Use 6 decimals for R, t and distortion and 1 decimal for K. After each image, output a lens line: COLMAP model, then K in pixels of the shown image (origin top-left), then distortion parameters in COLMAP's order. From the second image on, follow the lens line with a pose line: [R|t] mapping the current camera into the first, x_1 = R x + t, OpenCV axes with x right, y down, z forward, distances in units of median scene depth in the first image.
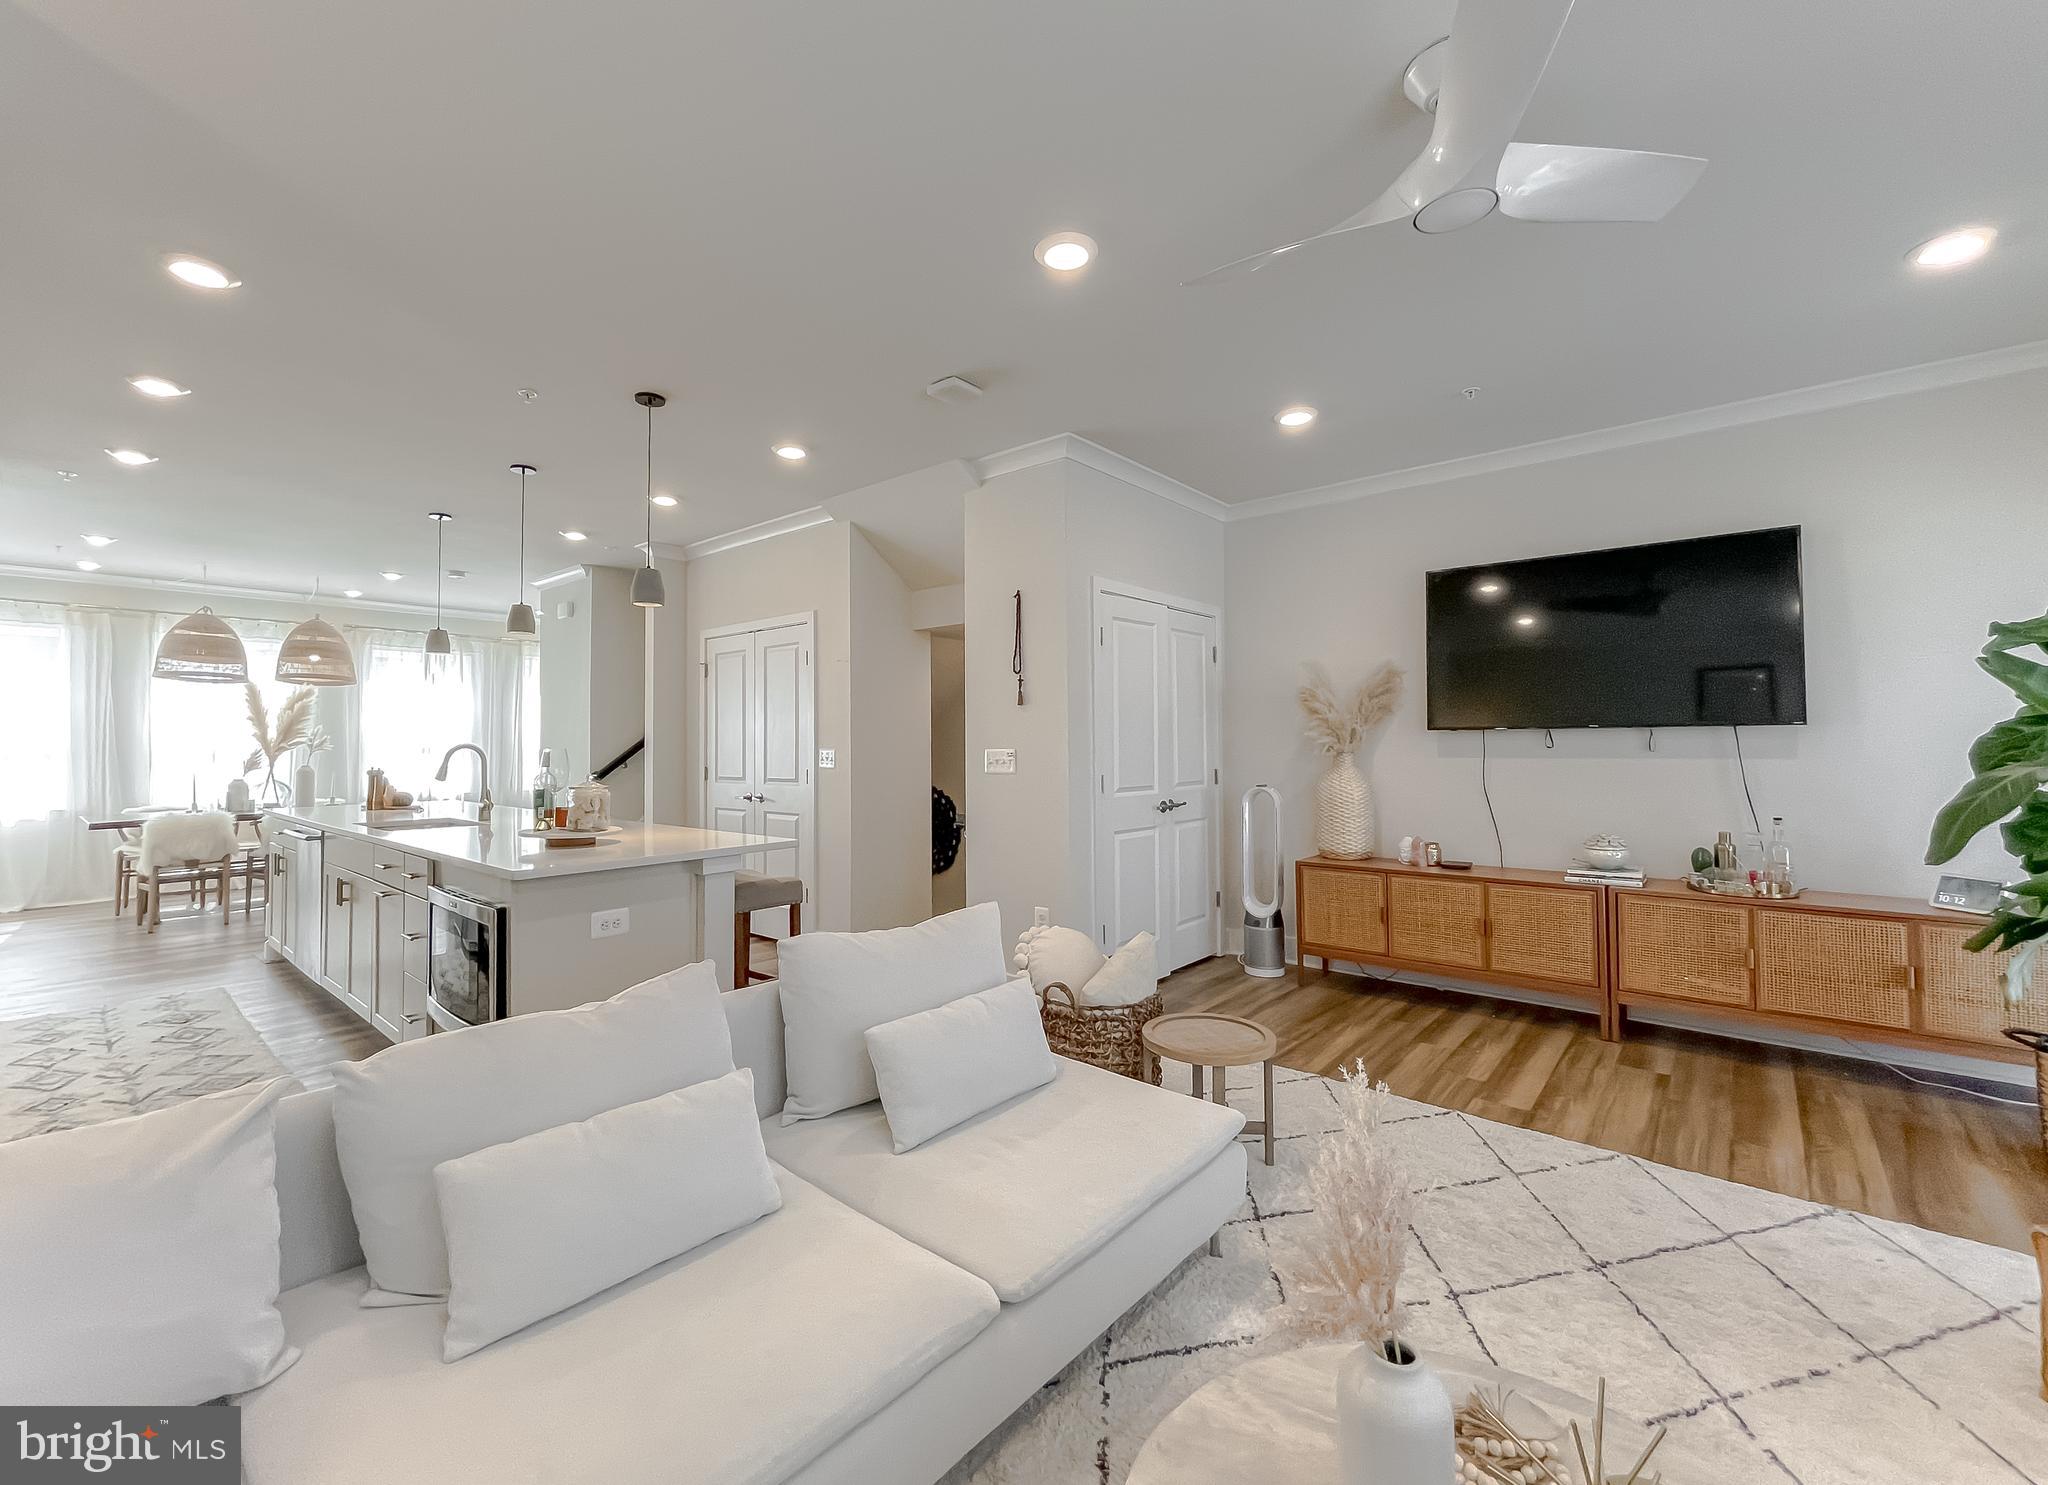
lens RADIAL K [[851.7, 0, 1016.2], [0, 851.7, 720.0], [0, 0, 1]] dist [-0.000021, 0.000243]
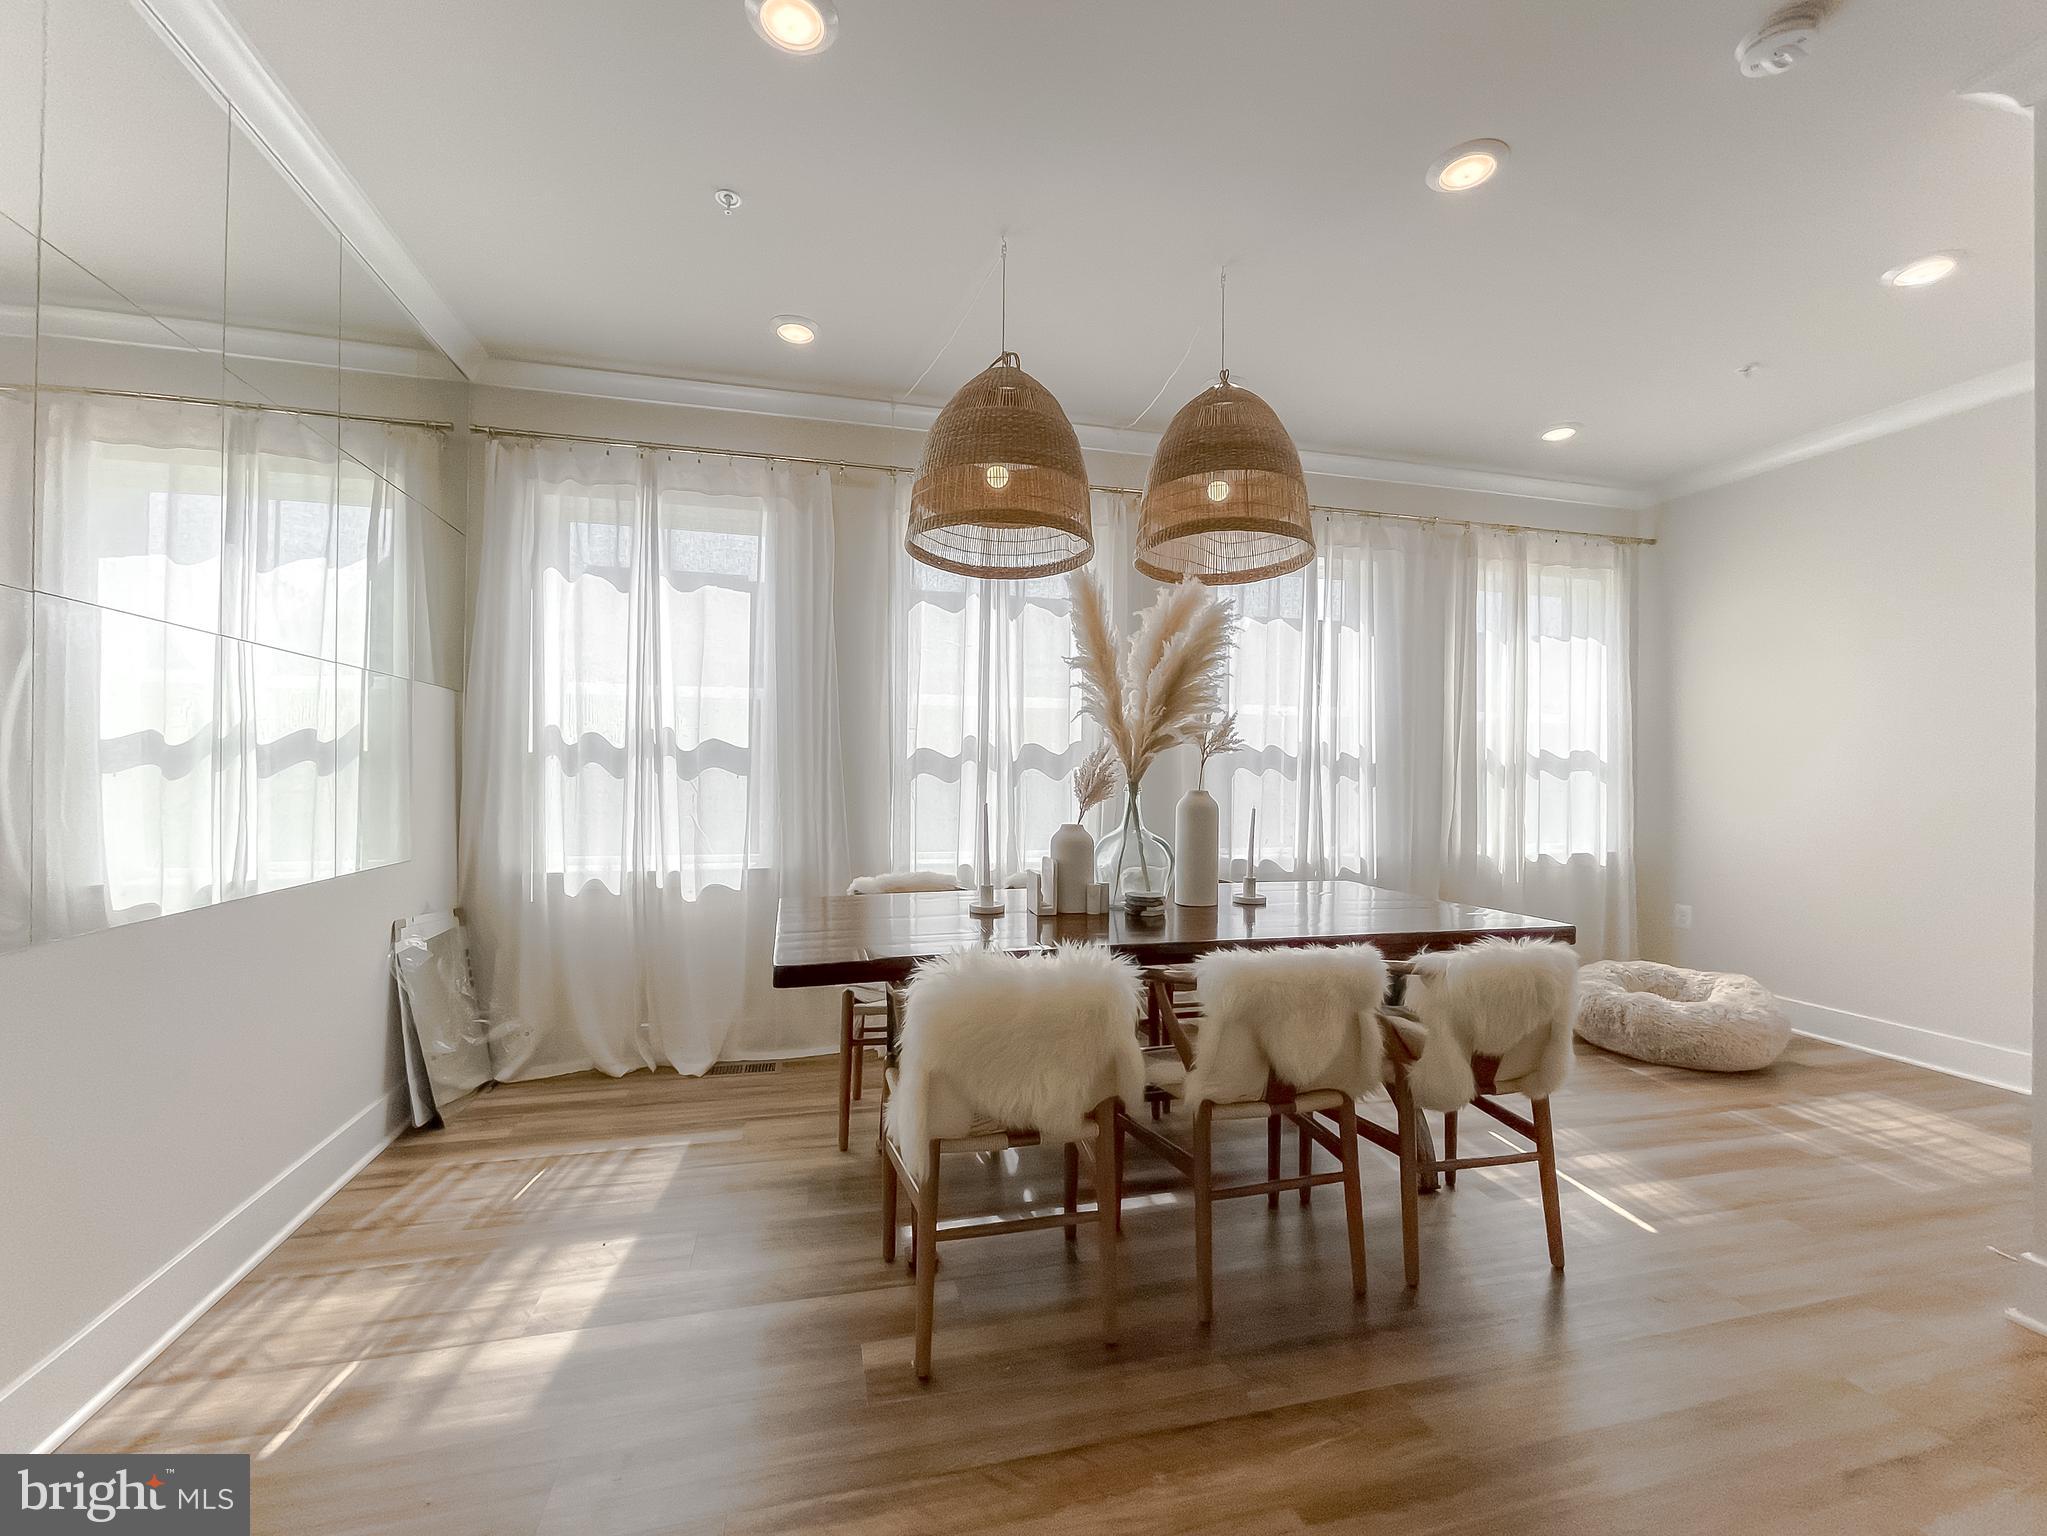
lens RADIAL K [[845.7, 0, 1017.9], [0, 845.7, 775.6], [0, 0, 1]] dist [-0.001541, -0.000001]
pose [[0.819304, 0.017226, -0.573100, -0.710663], [-0.000050, 0.999551, 0.029973, 0.036934], [0.573359, -0.024528, 0.818937, 0.675446]]
